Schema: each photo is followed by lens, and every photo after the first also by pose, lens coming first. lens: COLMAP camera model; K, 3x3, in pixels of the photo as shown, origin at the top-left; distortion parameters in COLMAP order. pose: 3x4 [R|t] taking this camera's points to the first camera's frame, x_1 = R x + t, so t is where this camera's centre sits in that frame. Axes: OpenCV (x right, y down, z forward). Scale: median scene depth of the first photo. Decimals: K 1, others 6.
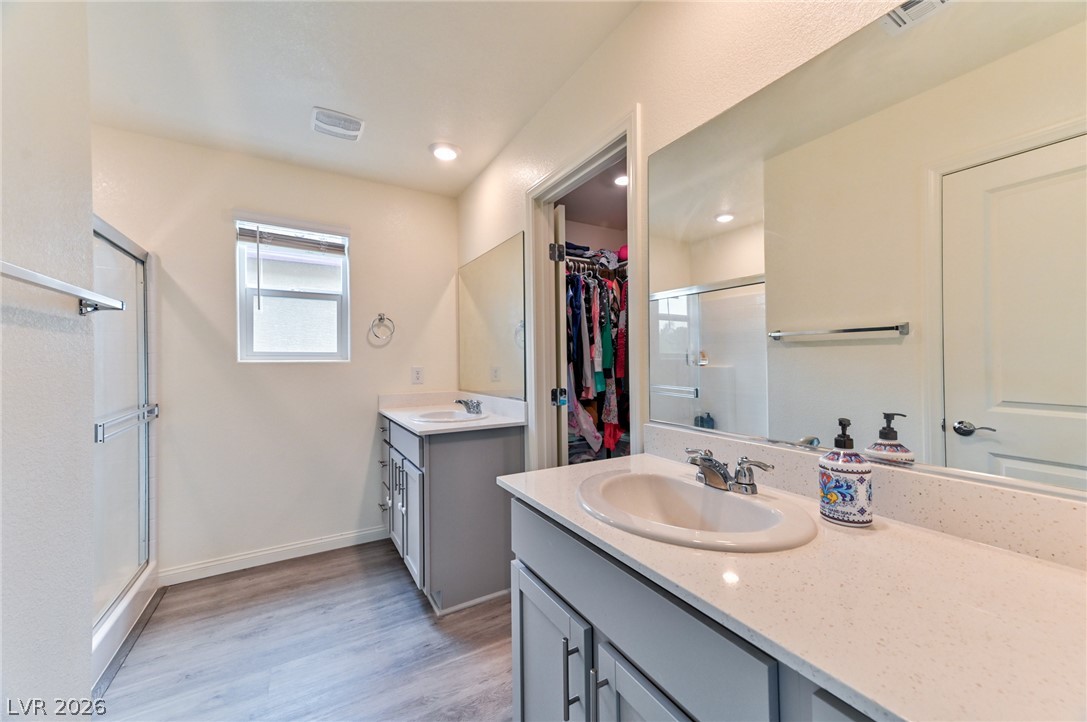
lens RADIAL K [[420.2, 0, 546.4], [0, 420.2, 361.2], [0, 0, 1]] dist [0.019623, 0.002112]
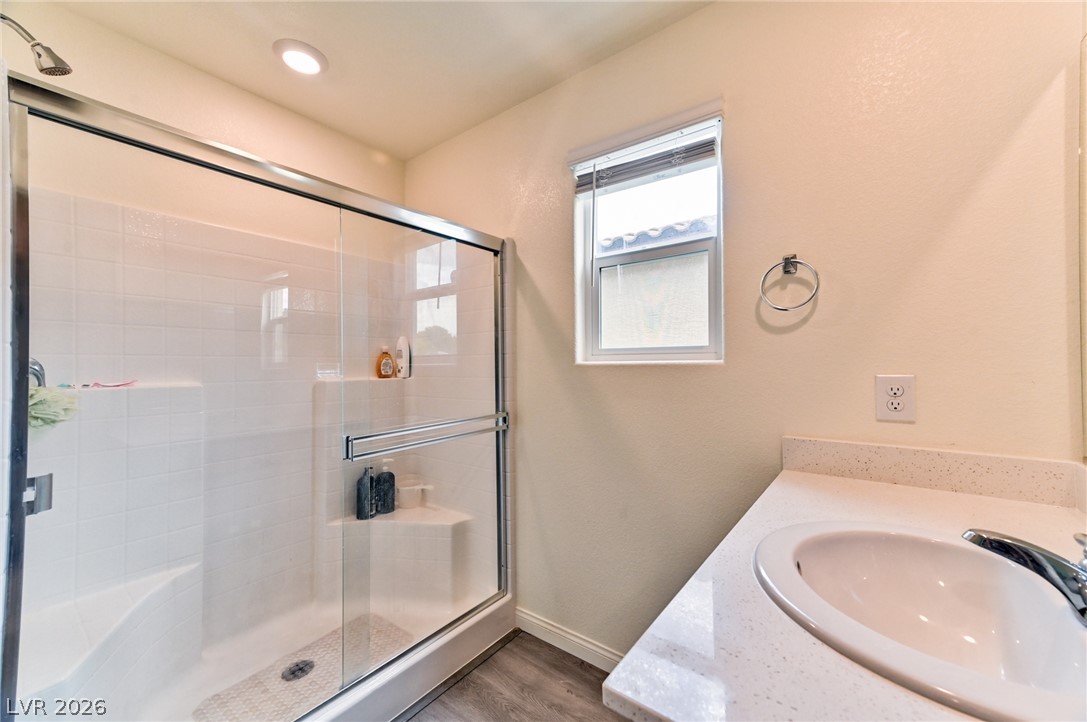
lens RADIAL K [[420.2, 0, 538.7], [0, 420.2, 361.1], [0, 0, 1]] dist [0.019623, 0.002112]
pose [[0.388327, -0.007390, -0.921492, -0.091969], [0.003744, 0.999972, -0.006442, 0.001299], [0.921514, -0.000949, 0.388344, 0.653477]]
